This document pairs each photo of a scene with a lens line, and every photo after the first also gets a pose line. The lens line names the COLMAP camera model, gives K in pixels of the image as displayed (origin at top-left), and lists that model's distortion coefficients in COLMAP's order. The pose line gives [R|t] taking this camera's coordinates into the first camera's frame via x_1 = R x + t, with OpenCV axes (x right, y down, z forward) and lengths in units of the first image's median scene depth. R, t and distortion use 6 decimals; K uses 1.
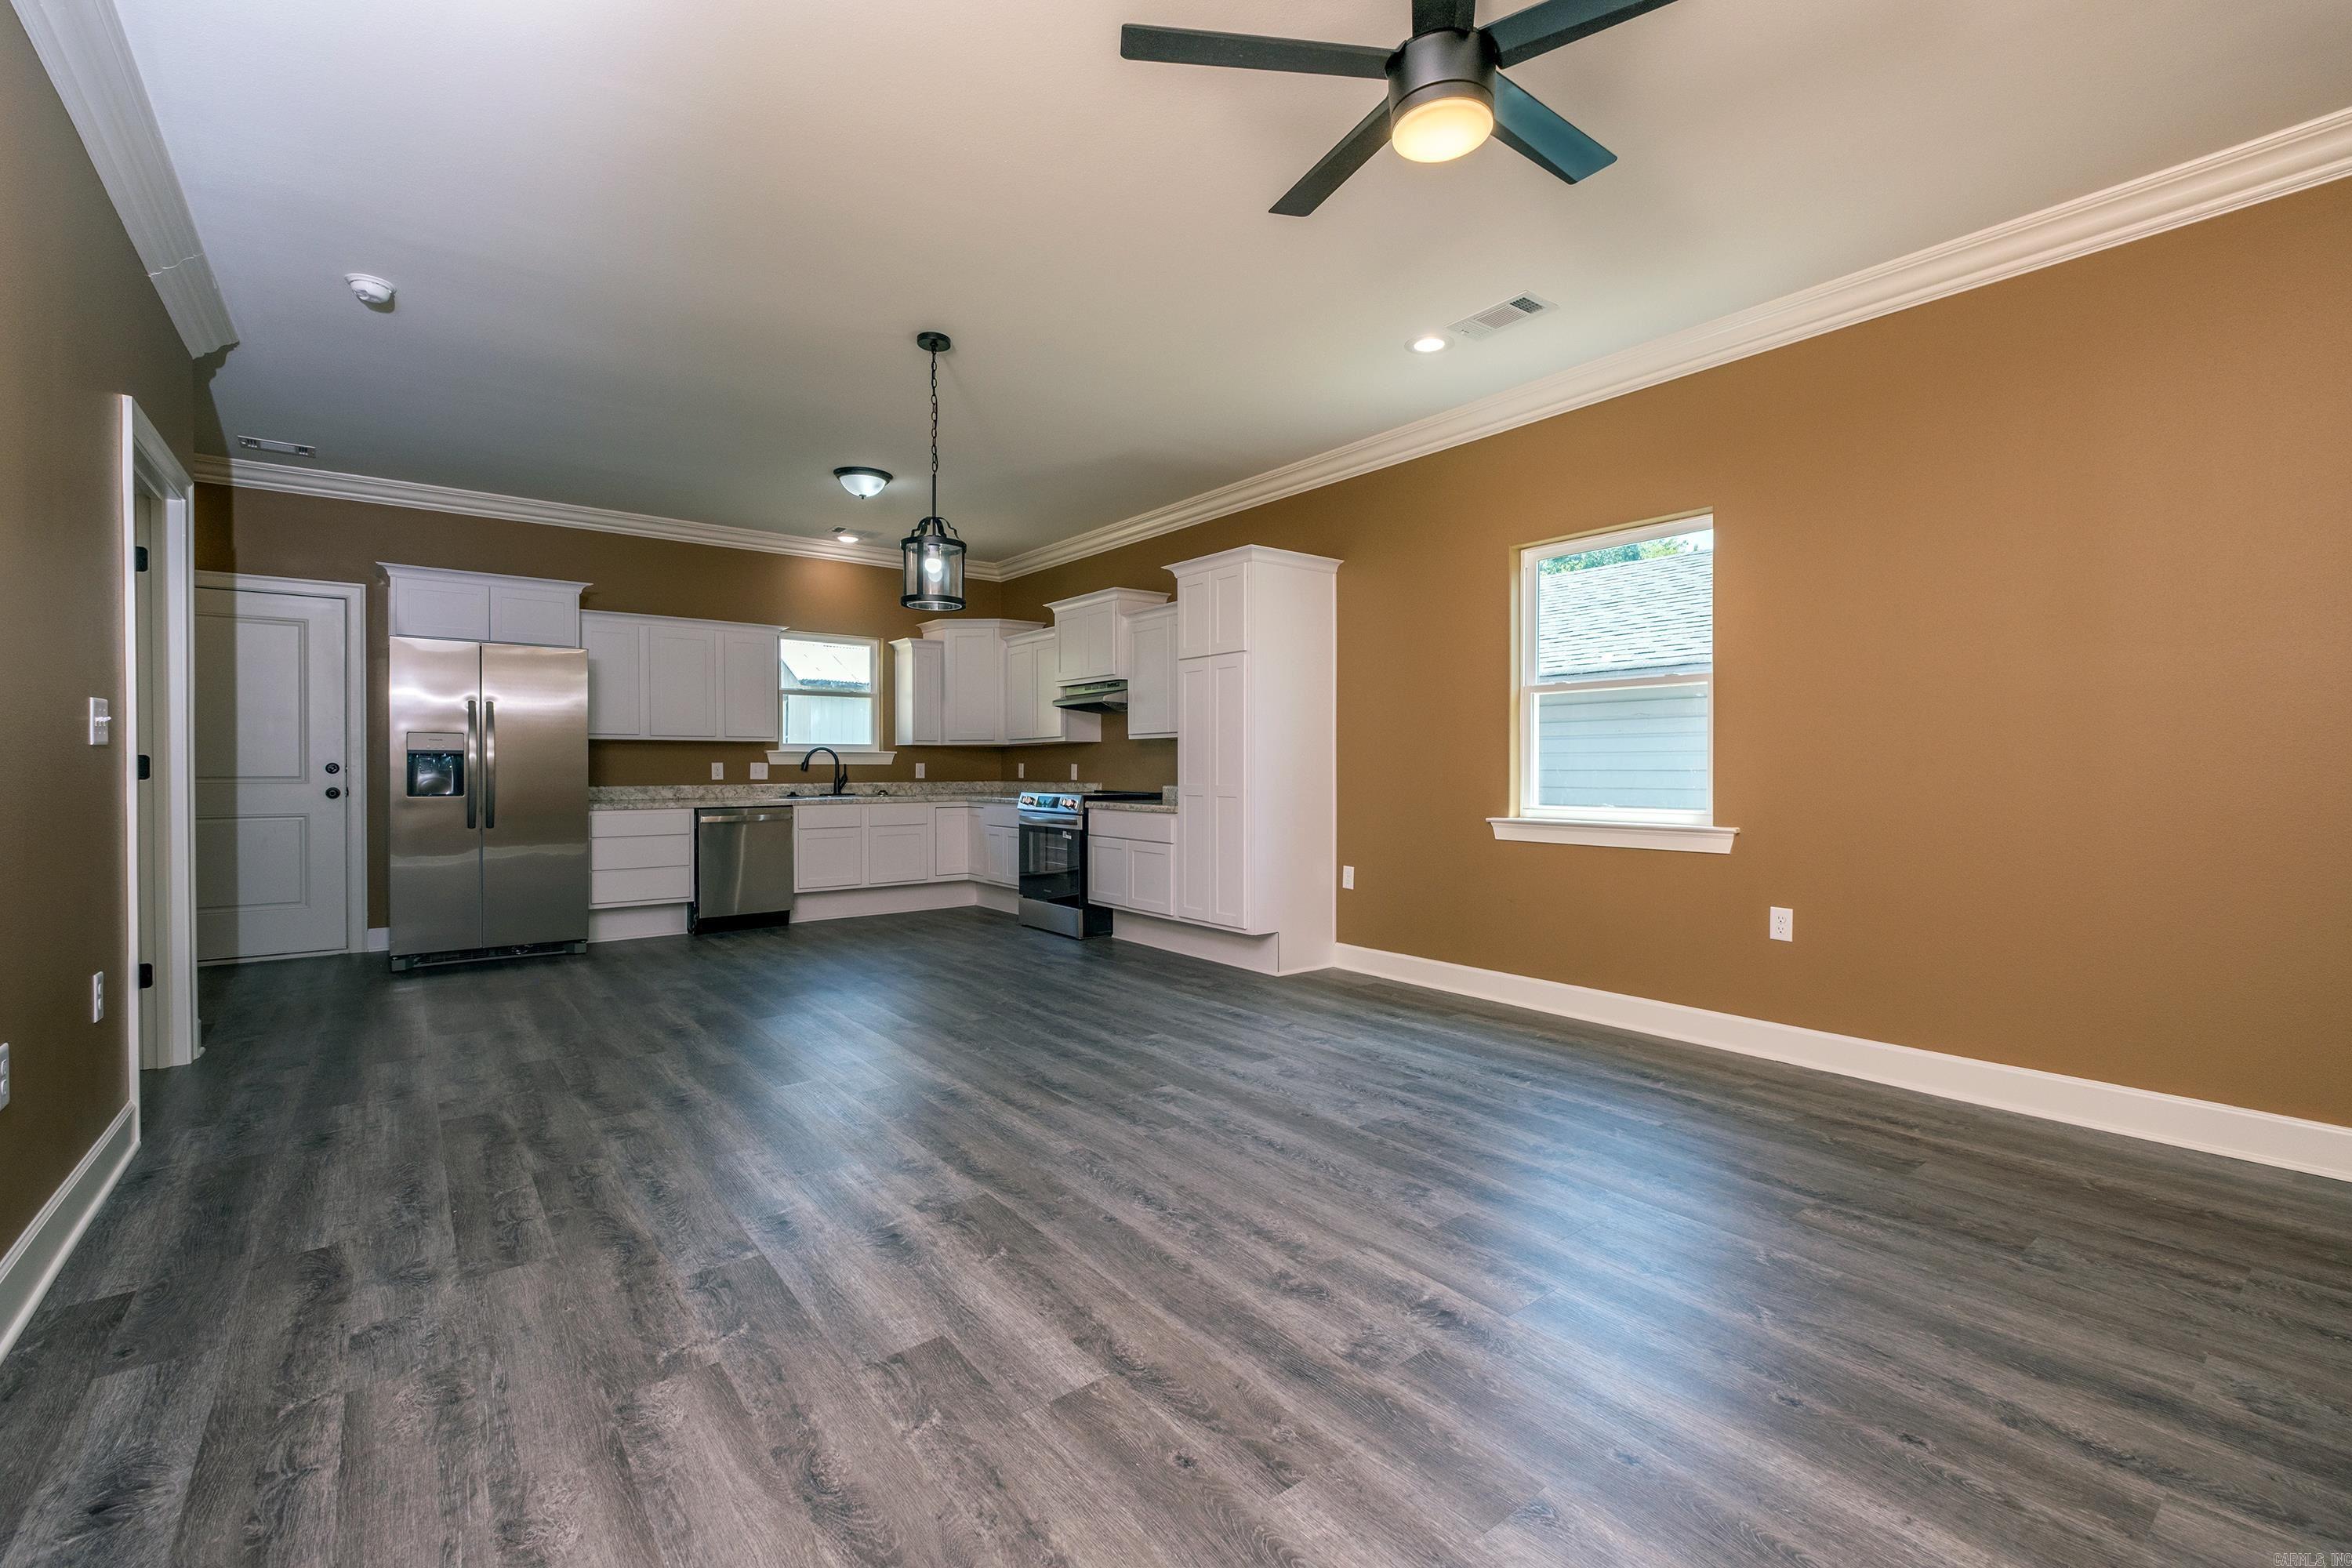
lens RADIAL K [[1009.3, 0, 1175.1], [0, 1009.3, 774.1], [0, 0, 1]] dist [0.007208, -0.009098]
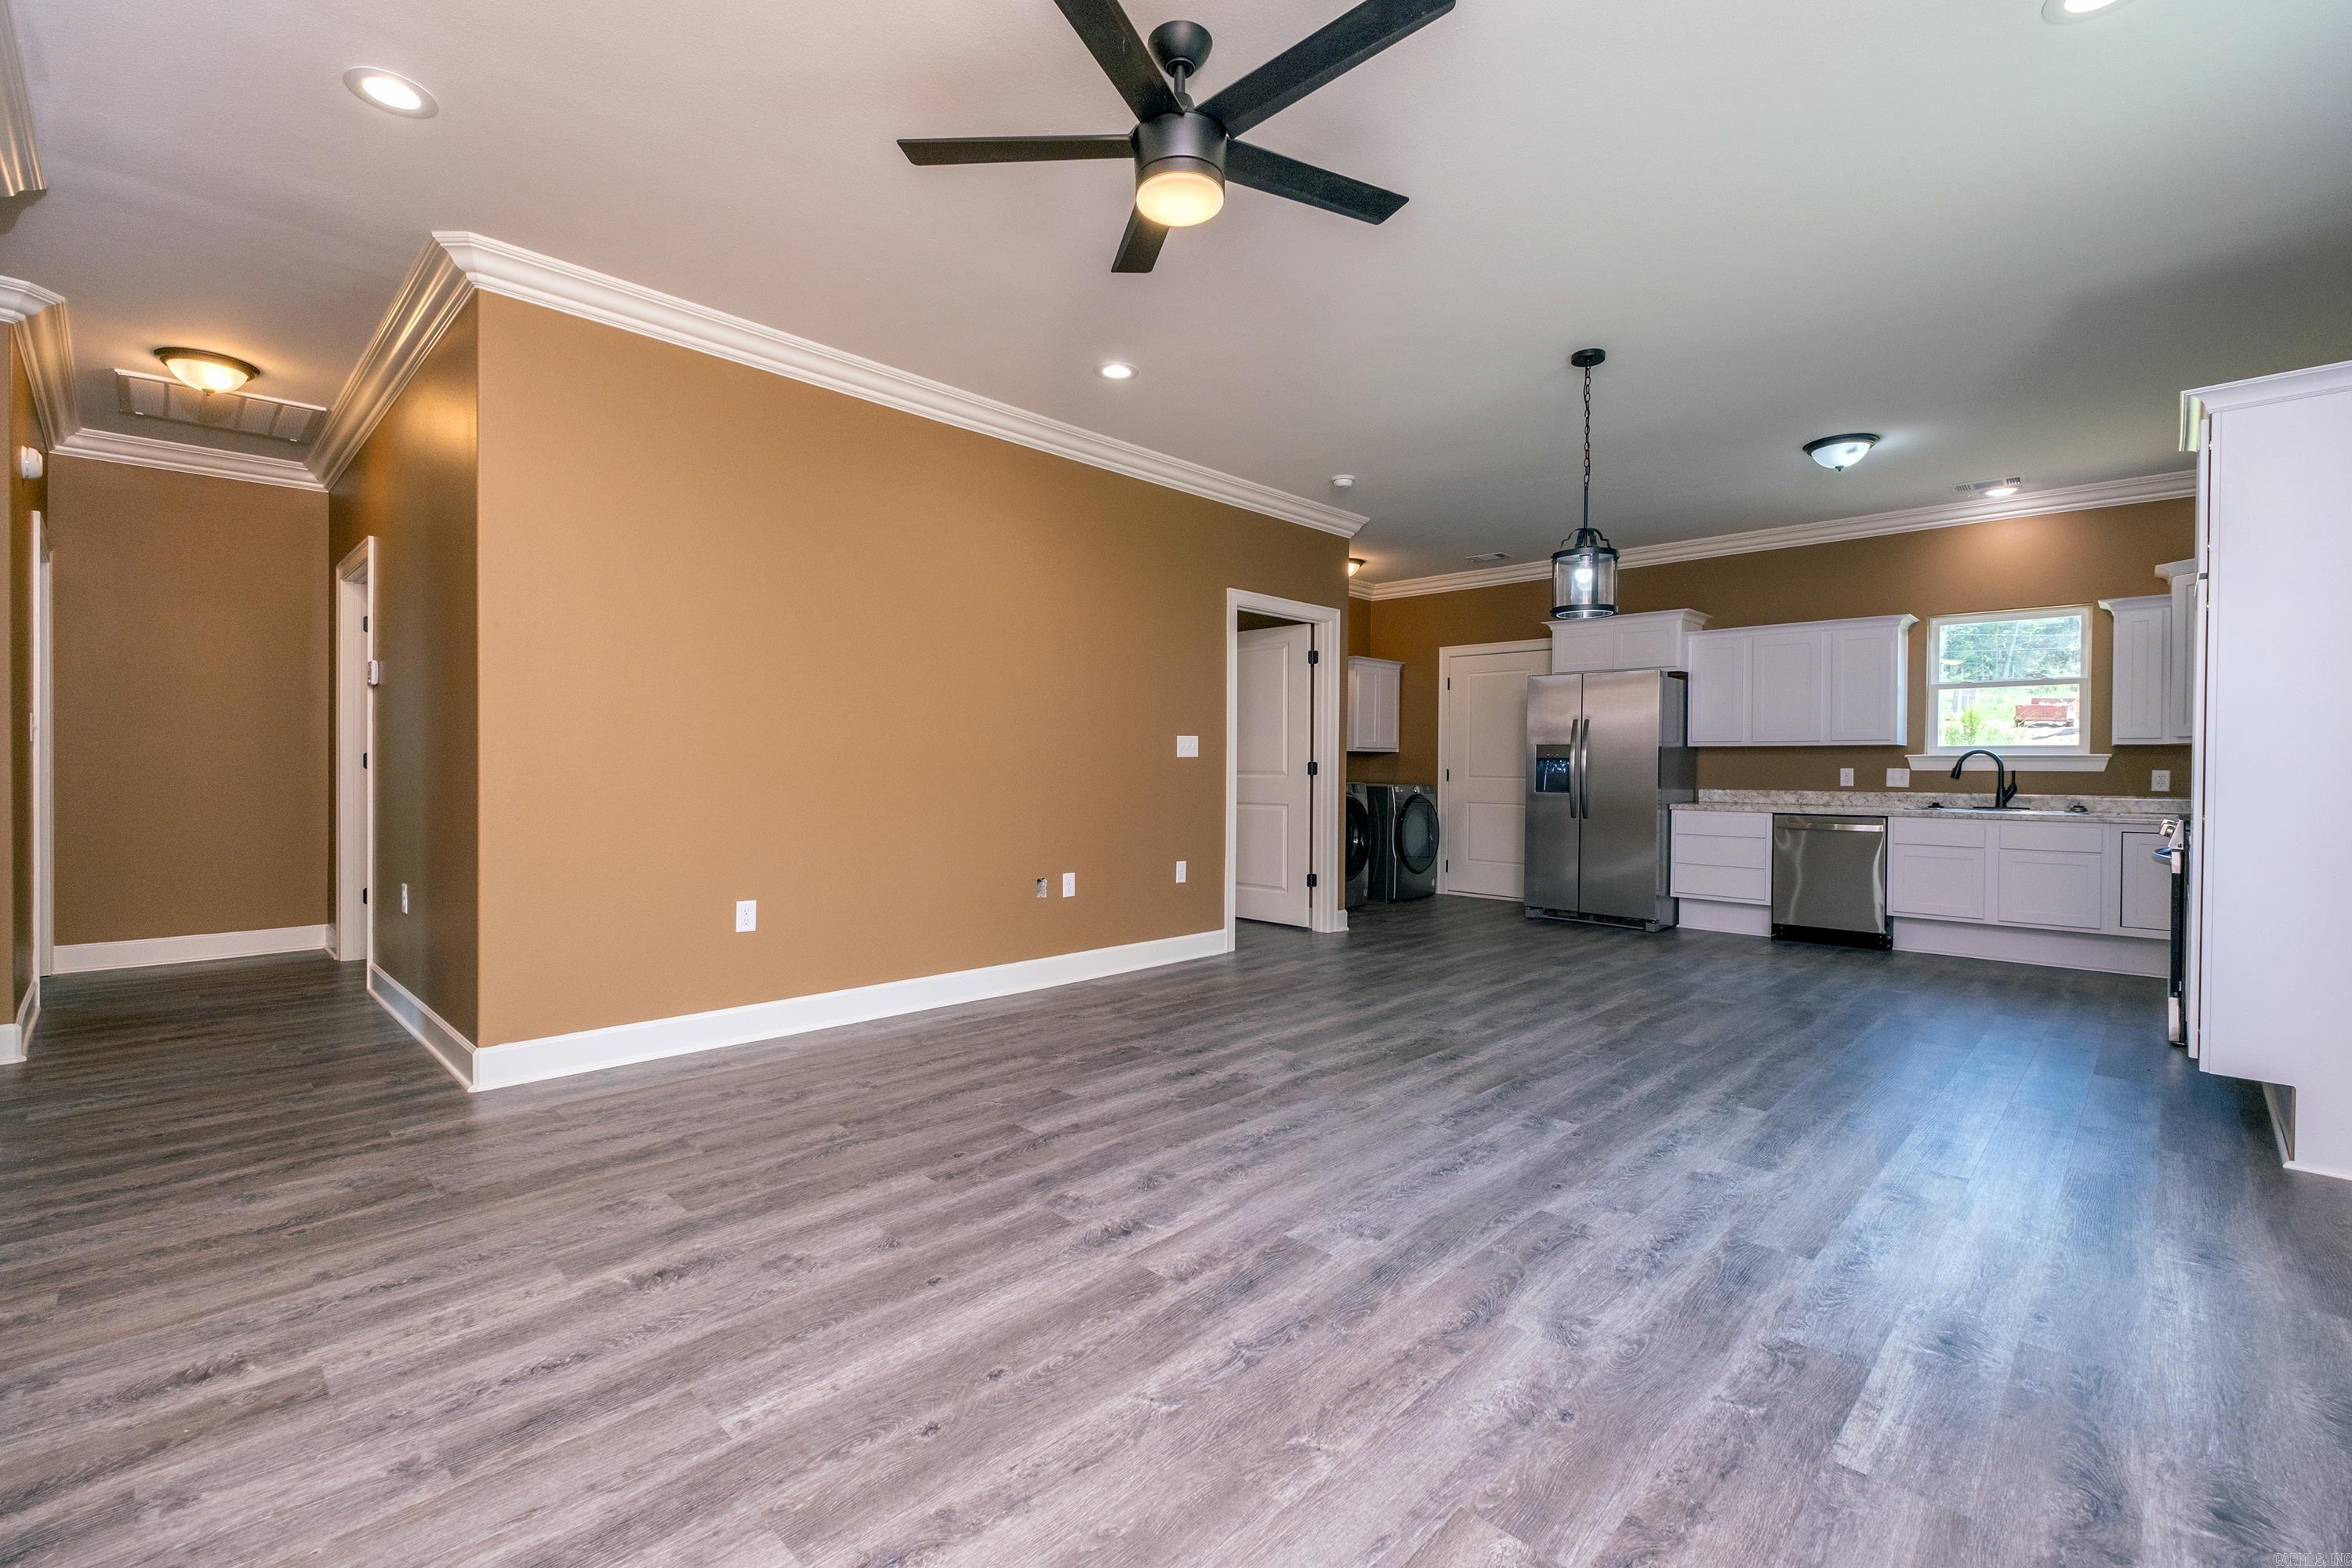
lens RADIAL K [[1009.3, 0, 1175.1], [0, 1009.3, 774.1], [0, 0, 1]] dist [0.007208, -0.009098]
pose [[0.132641, 0.009264, -0.991121, 0.942246], [-0.015806, 0.999849, 0.007230, -0.006009], [0.991038, 0.014707, 0.132767, 0.585639]]
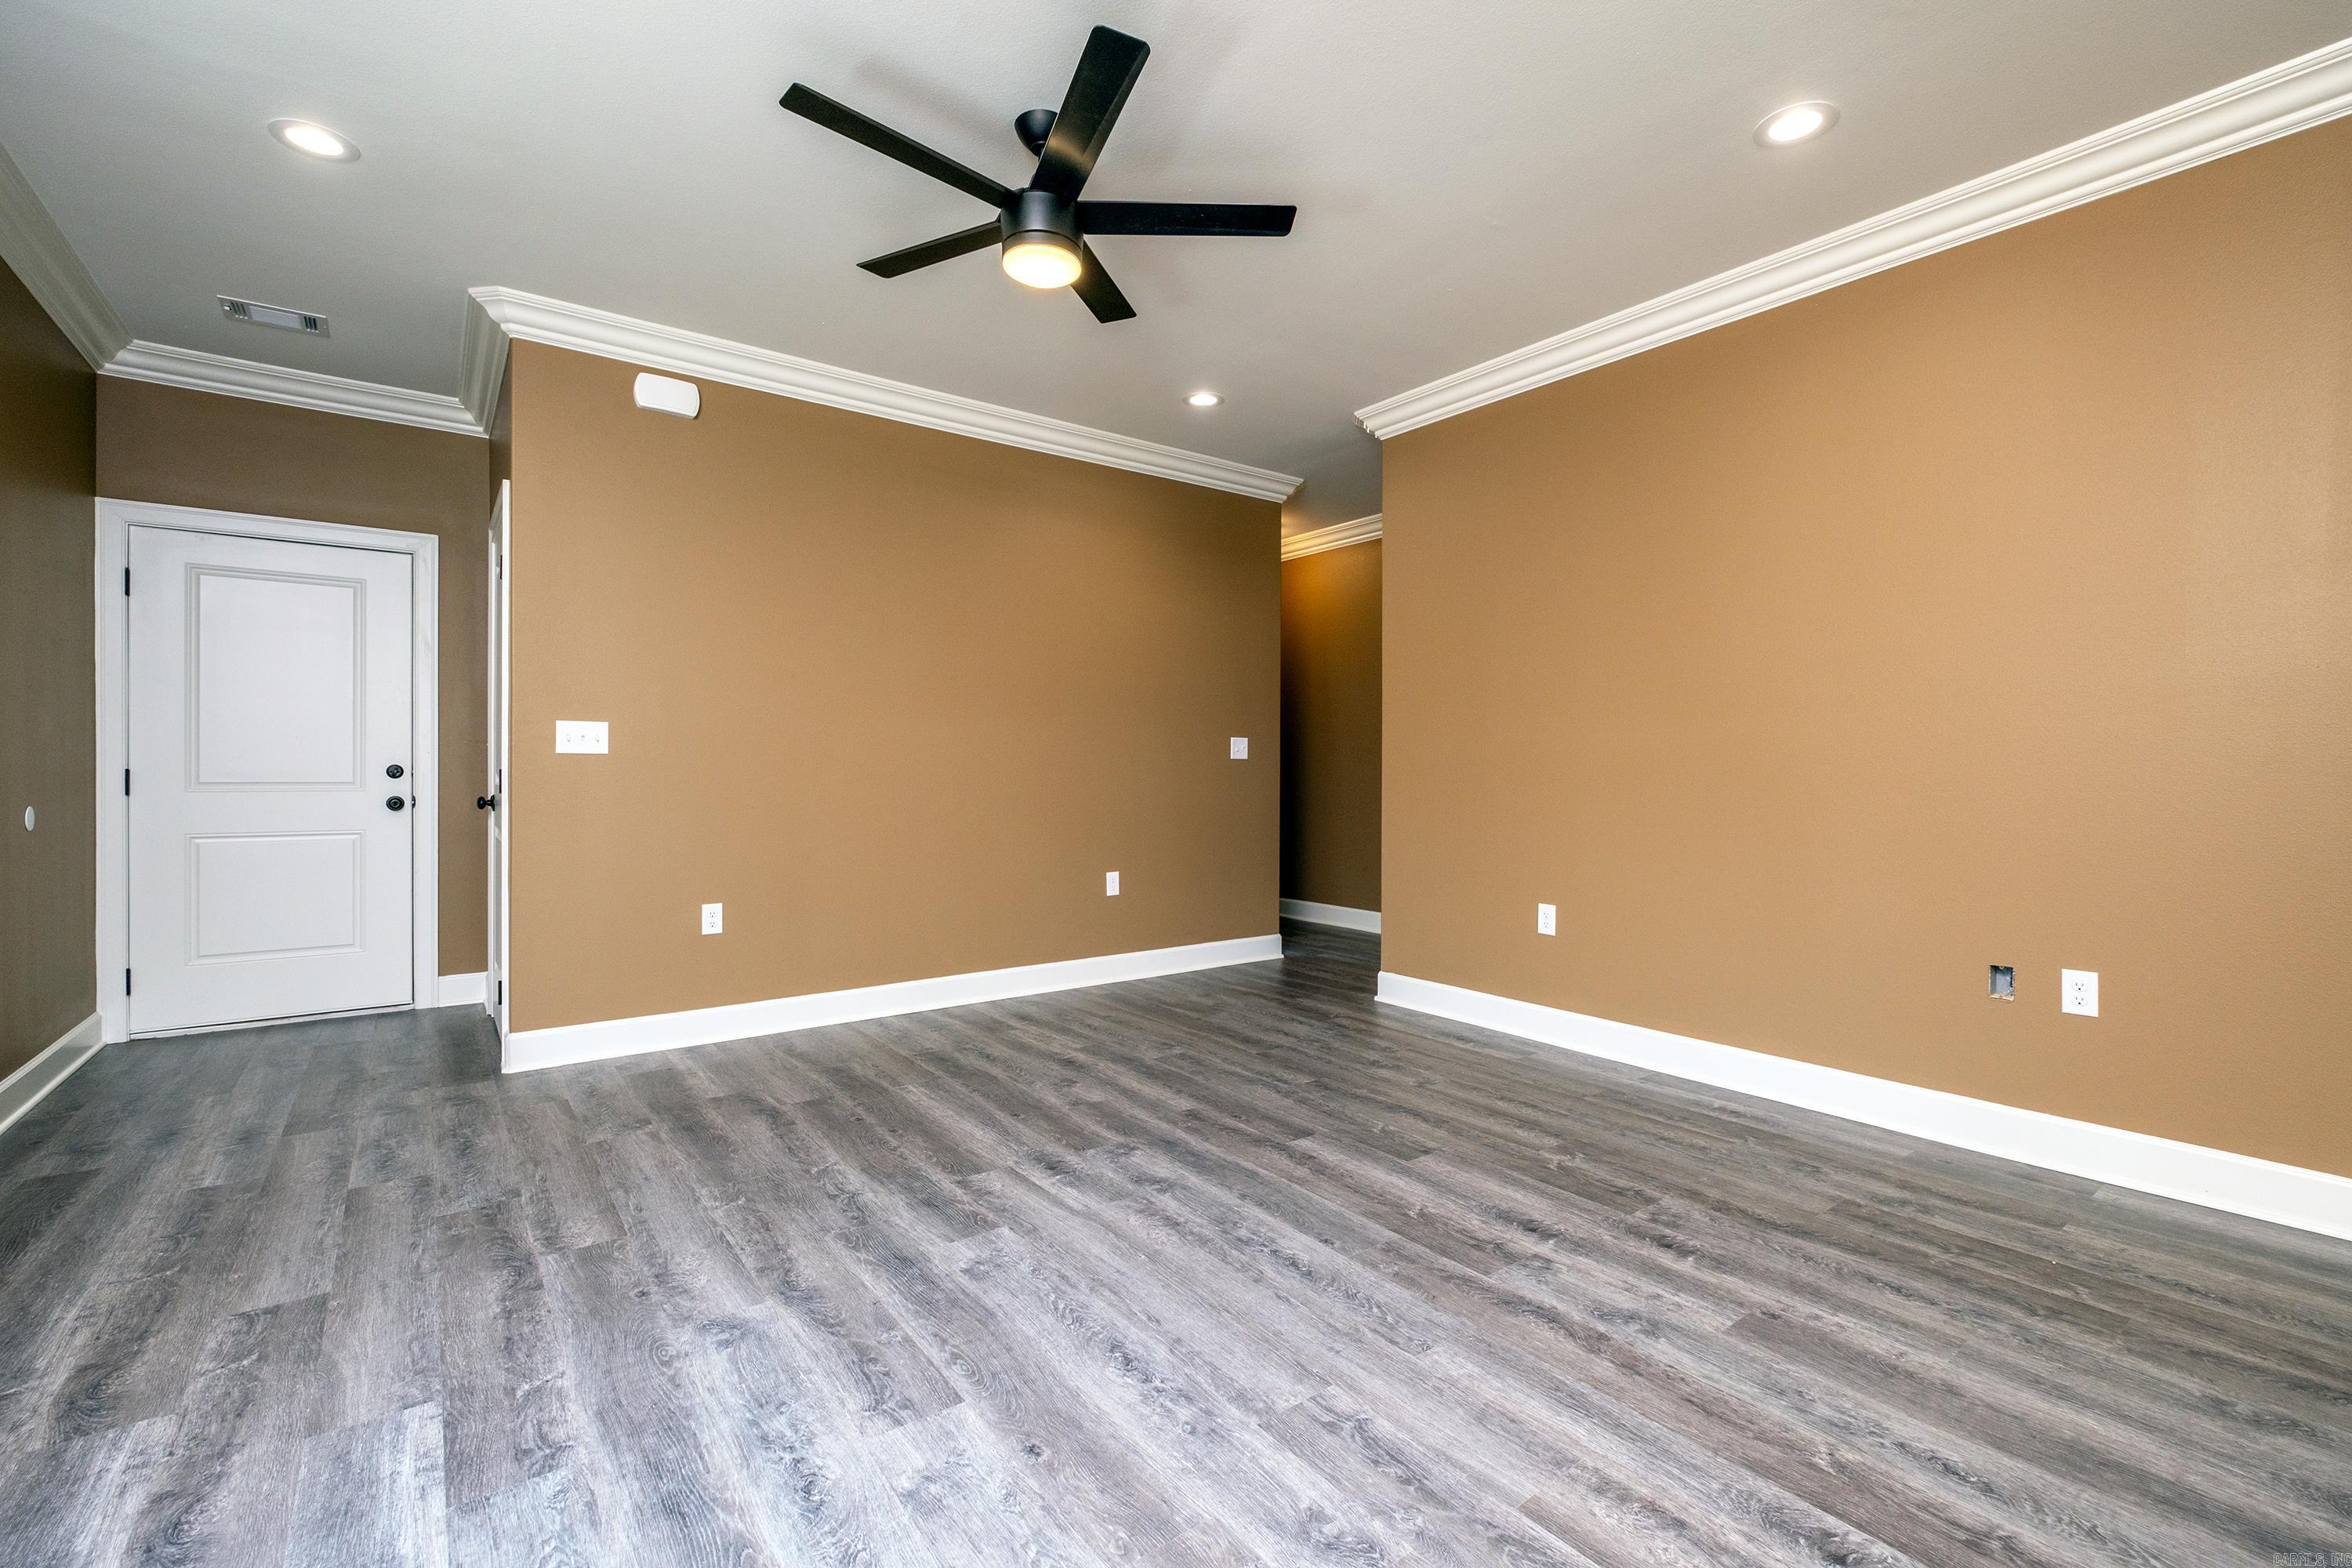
lens RADIAL K [[1009.3, 0, 1175.1], [0, 1009.3, 774.1], [0, 0, 1]] dist [0.007208, -0.009098]
pose [[-0.999850, -0.002104, 0.017201, 0.051006], [-0.001885, 0.999918, 0.012702, -0.012932], [-0.017227, 0.012668, -0.999771, 1.550754]]
